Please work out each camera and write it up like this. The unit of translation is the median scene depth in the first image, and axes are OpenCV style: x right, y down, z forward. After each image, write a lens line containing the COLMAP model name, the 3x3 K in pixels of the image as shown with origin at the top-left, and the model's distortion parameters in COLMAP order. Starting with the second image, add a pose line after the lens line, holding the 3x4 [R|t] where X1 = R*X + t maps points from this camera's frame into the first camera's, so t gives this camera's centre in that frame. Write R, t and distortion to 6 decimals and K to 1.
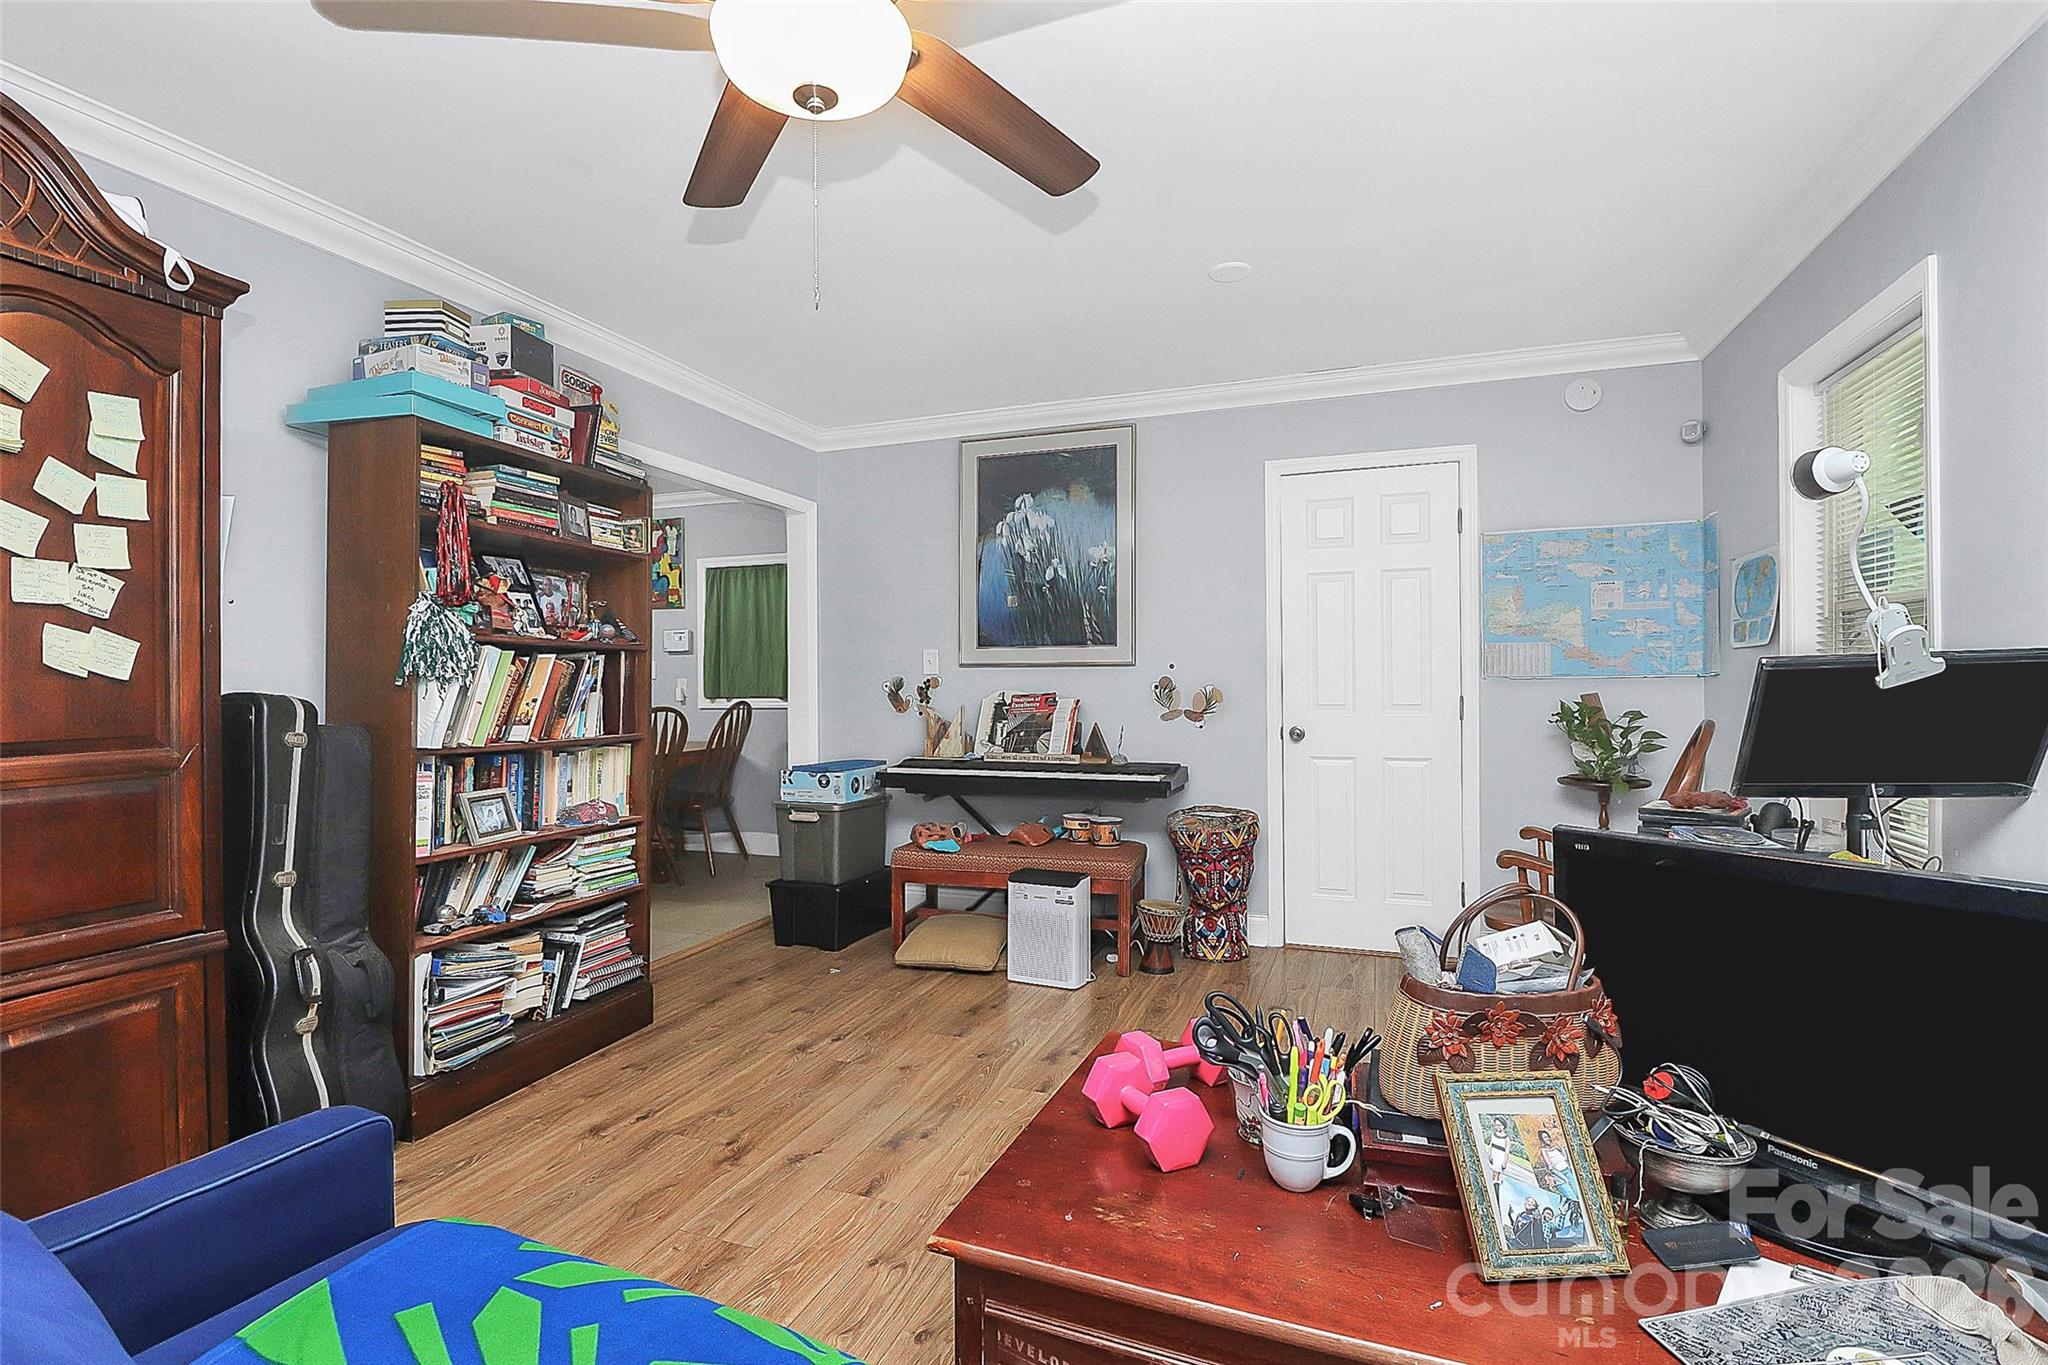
lens RADIAL K [[972.4, 0, 1008.7], [0, 972.4, 701.9], [0, 0, 1]] dist [0.001698, -0.013722]
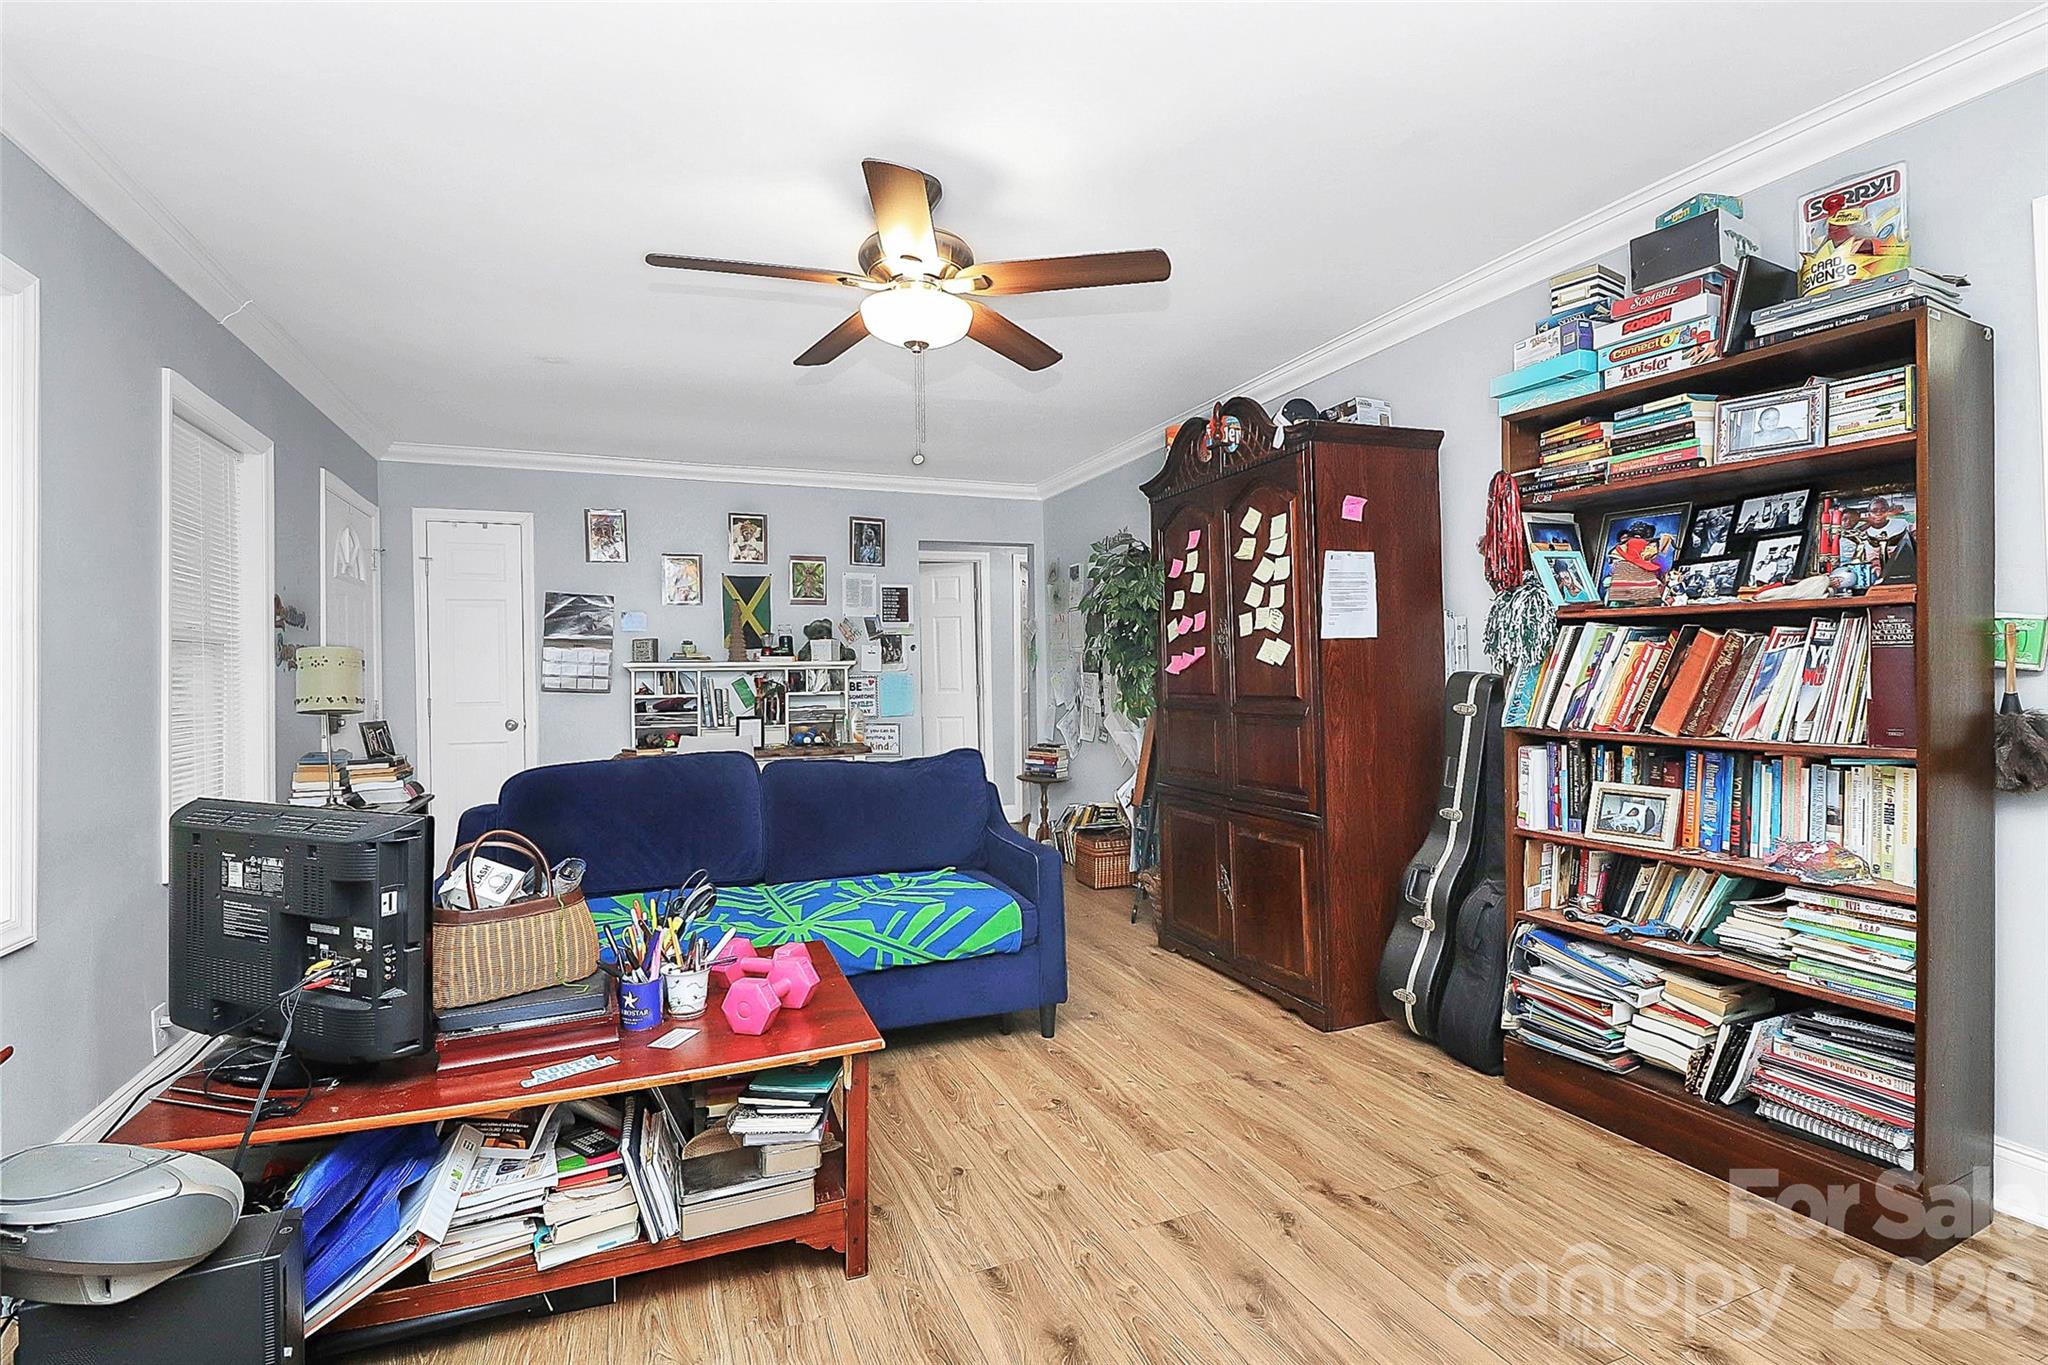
lens RADIAL K [[962.5, 0, 1030.4], [0, 962.5, 687.5], [0, 0, 1]] dist [0.000805, -0.012949]
pose [[-0.725194, 0.025416, -0.688075, 0.333500], [0.002461, 0.999408, 0.034323, -0.020897], [0.688540, 0.023198, -0.724828, 0.922500]]
